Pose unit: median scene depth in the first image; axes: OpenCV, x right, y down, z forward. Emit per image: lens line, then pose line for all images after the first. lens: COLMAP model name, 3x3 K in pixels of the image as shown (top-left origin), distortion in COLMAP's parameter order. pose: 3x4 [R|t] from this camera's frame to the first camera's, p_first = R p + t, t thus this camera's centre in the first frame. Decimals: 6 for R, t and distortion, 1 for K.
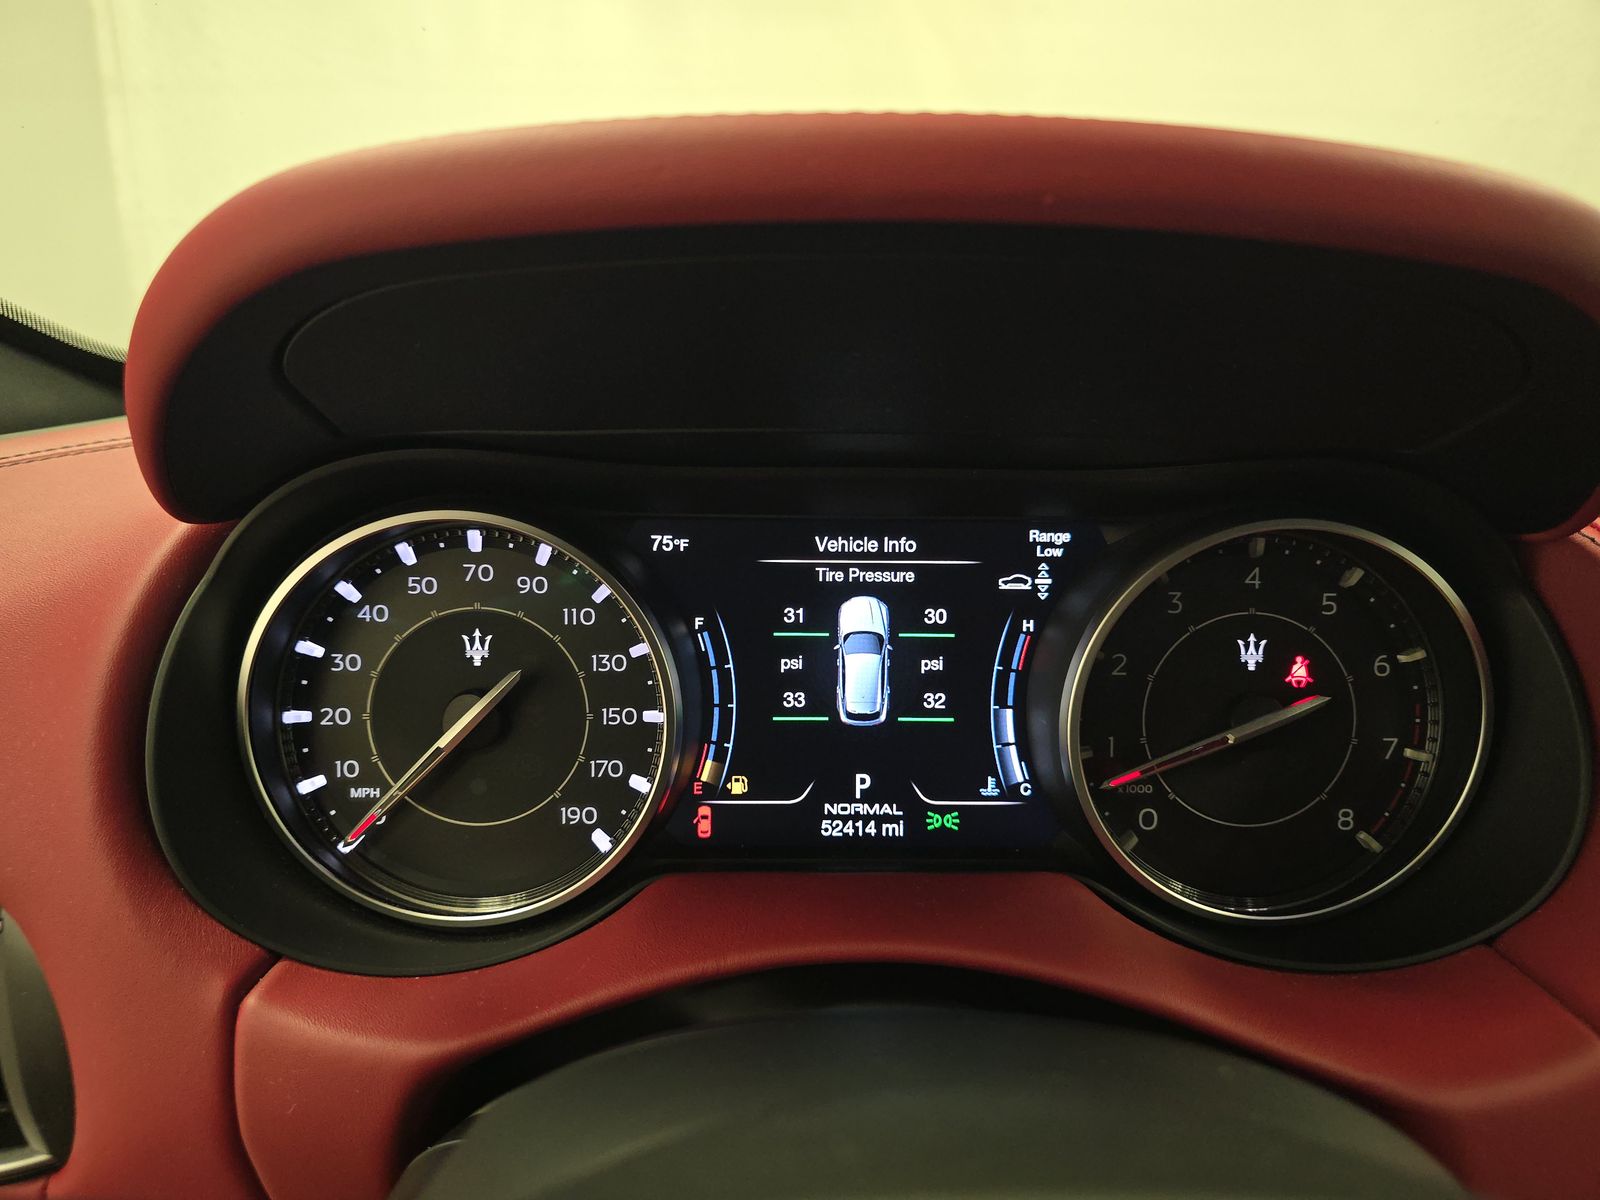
lens RADIAL K [[1084.8, 0, 797.2], [0, 1084.8, 600.7], [0, 0, 1]] dist [0.021606, -0.004239]
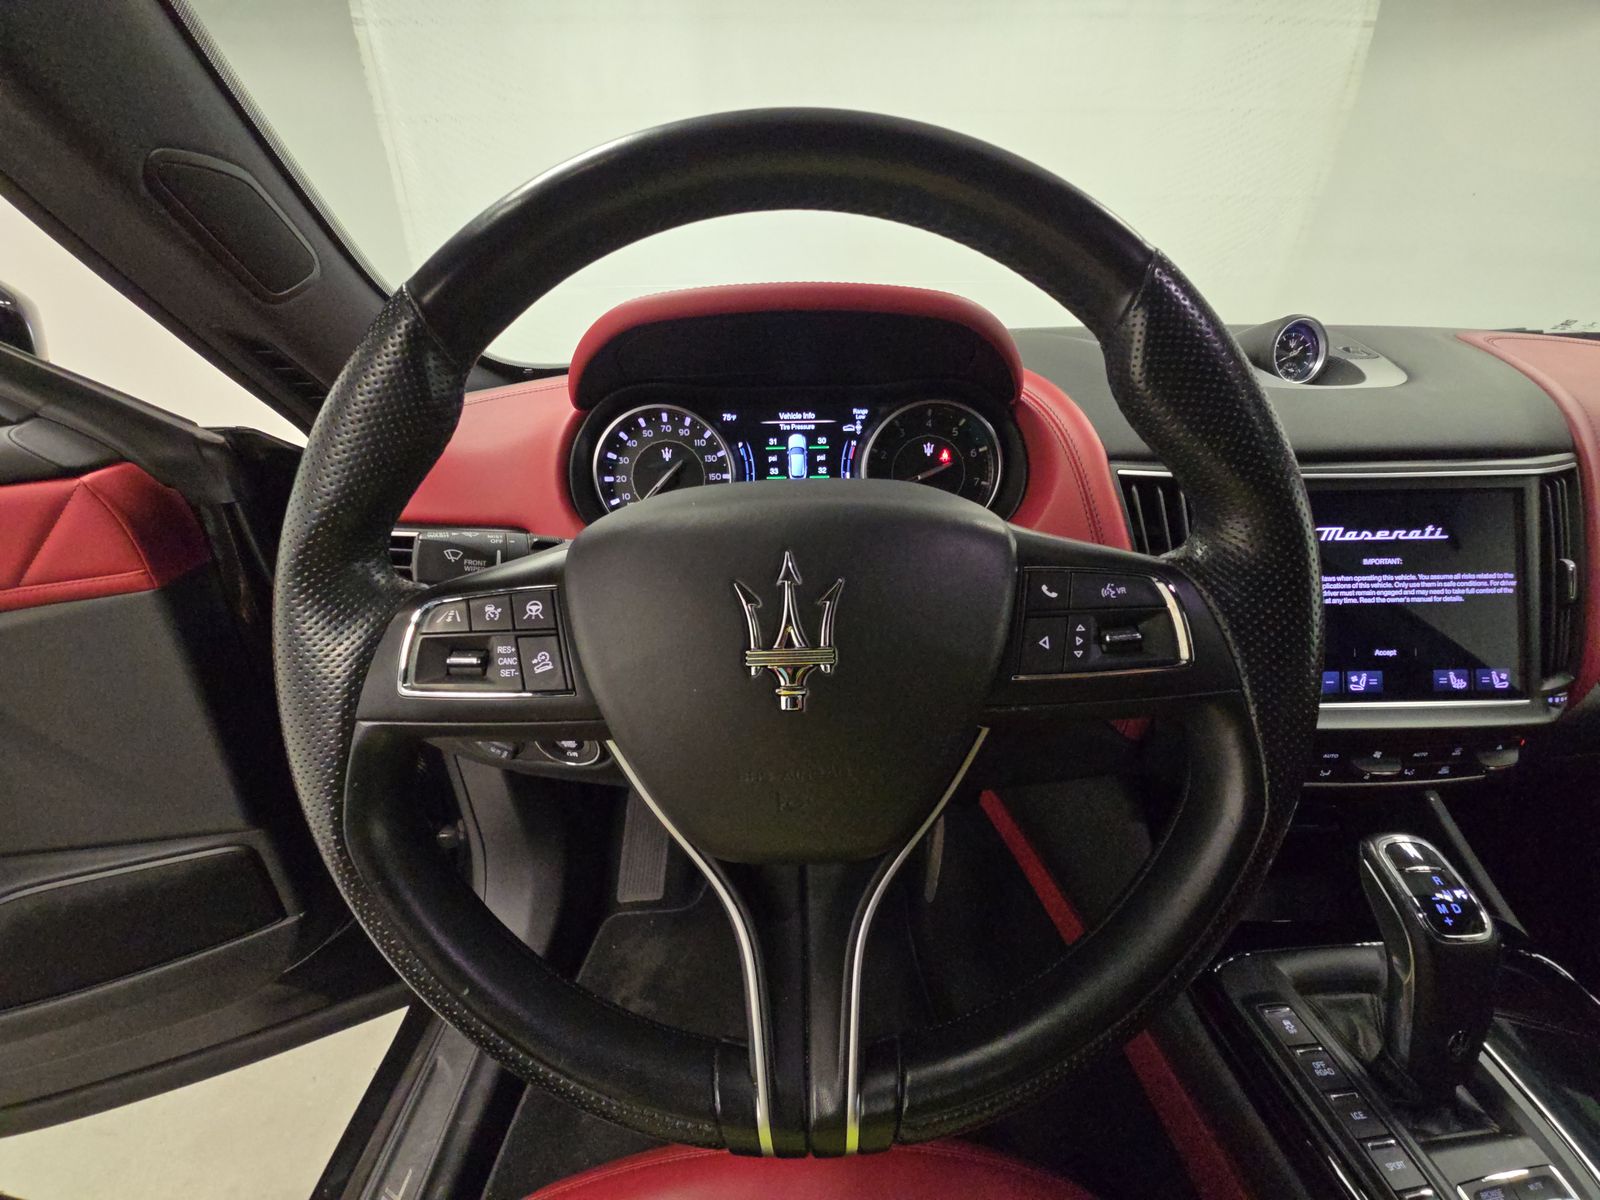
lens RADIAL K [[639.3, 0, 812.9], [0, 639.3, 590.7], [0, 0, 1]] dist [0.015030, -0.001478]
pose [[0.999447, -0.024832, -0.022134, 0.133387], [0.027288, 0.992561, 0.118652, 0.212577], [0.019023, -0.119190, 0.992689, -0.765902]]
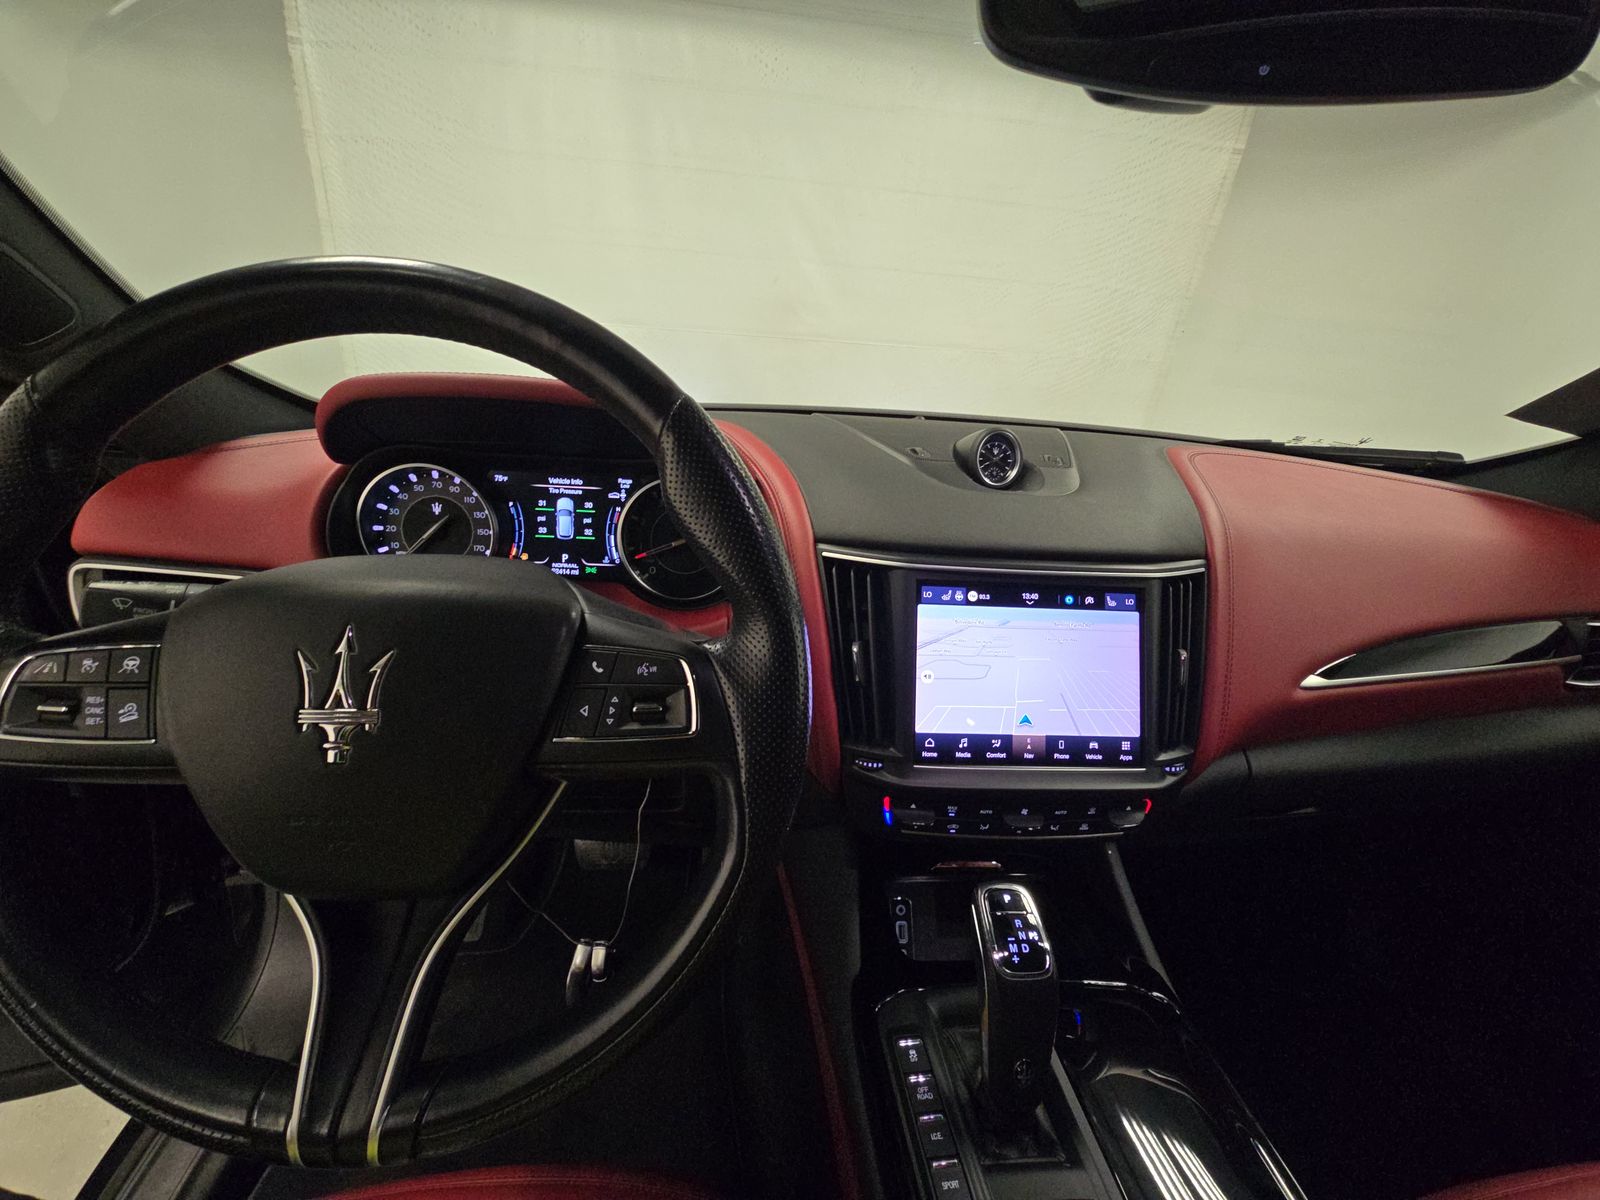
lens RADIAL K [[639.3, 0, 784.8], [0, 639.3, 593.1], [0, 0, 1]] dist [0.015030, -0.001478]
pose [[0.998130, 0.027402, 0.054636, 0.612895], [-0.030737, 0.997655, 0.061161, 0.140525], [-0.052832, -0.062726, 0.996631, -0.924015]]
